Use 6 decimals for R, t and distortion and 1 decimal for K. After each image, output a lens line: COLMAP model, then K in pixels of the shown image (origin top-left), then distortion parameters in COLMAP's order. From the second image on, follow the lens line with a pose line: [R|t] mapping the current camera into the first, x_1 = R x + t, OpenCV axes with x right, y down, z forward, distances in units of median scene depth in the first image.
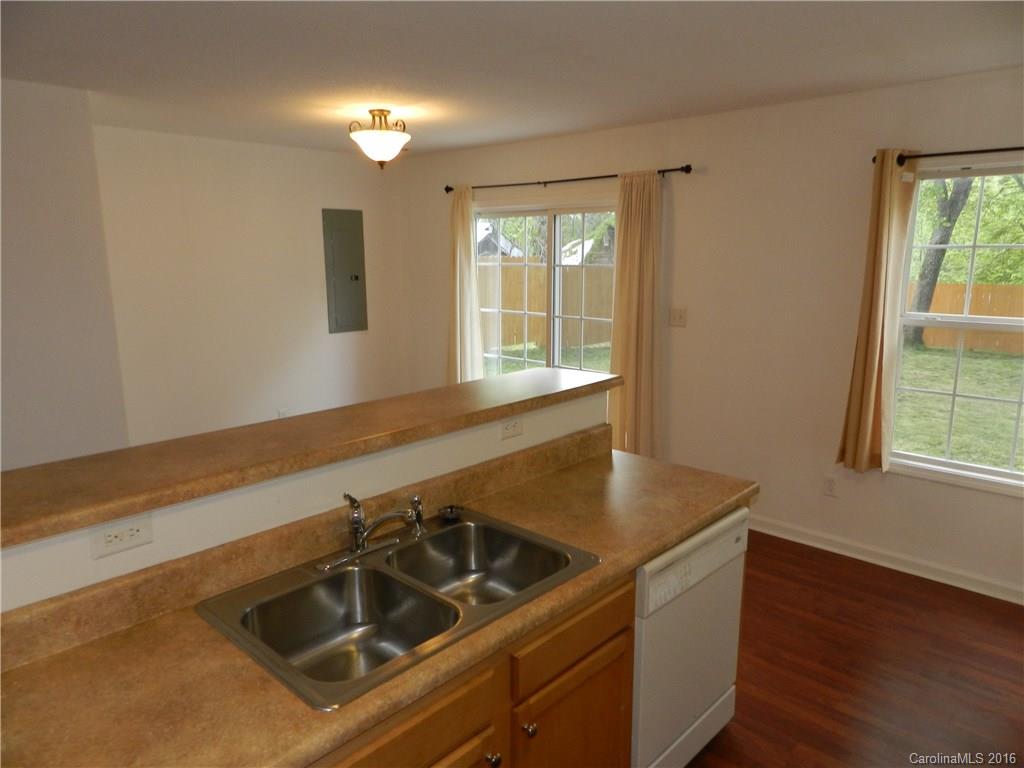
lens RADIAL K [[688.1, 0, 507.9], [0, 688.1, 383.4], [0, 0, 1]] dist [0.013920, 0.000835]
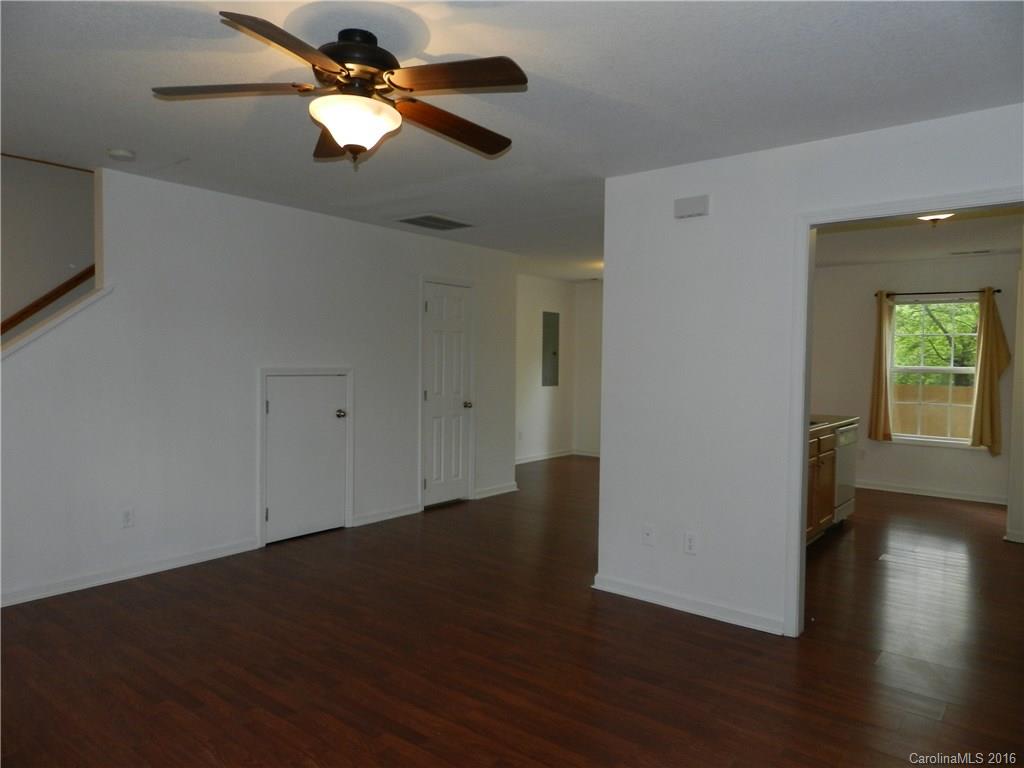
lens RADIAL K [[688.1, 0, 507.9], [0, 688.1, 383.4], [0, 0, 1]] dist [0.013920, 0.000835]
pose [[0.996409, 0.015717, 0.083199, -0.655038], [-0.002634, 0.987900, -0.155070, 0.238031], [-0.084629, 0.154294, 0.984394, -0.817309]]
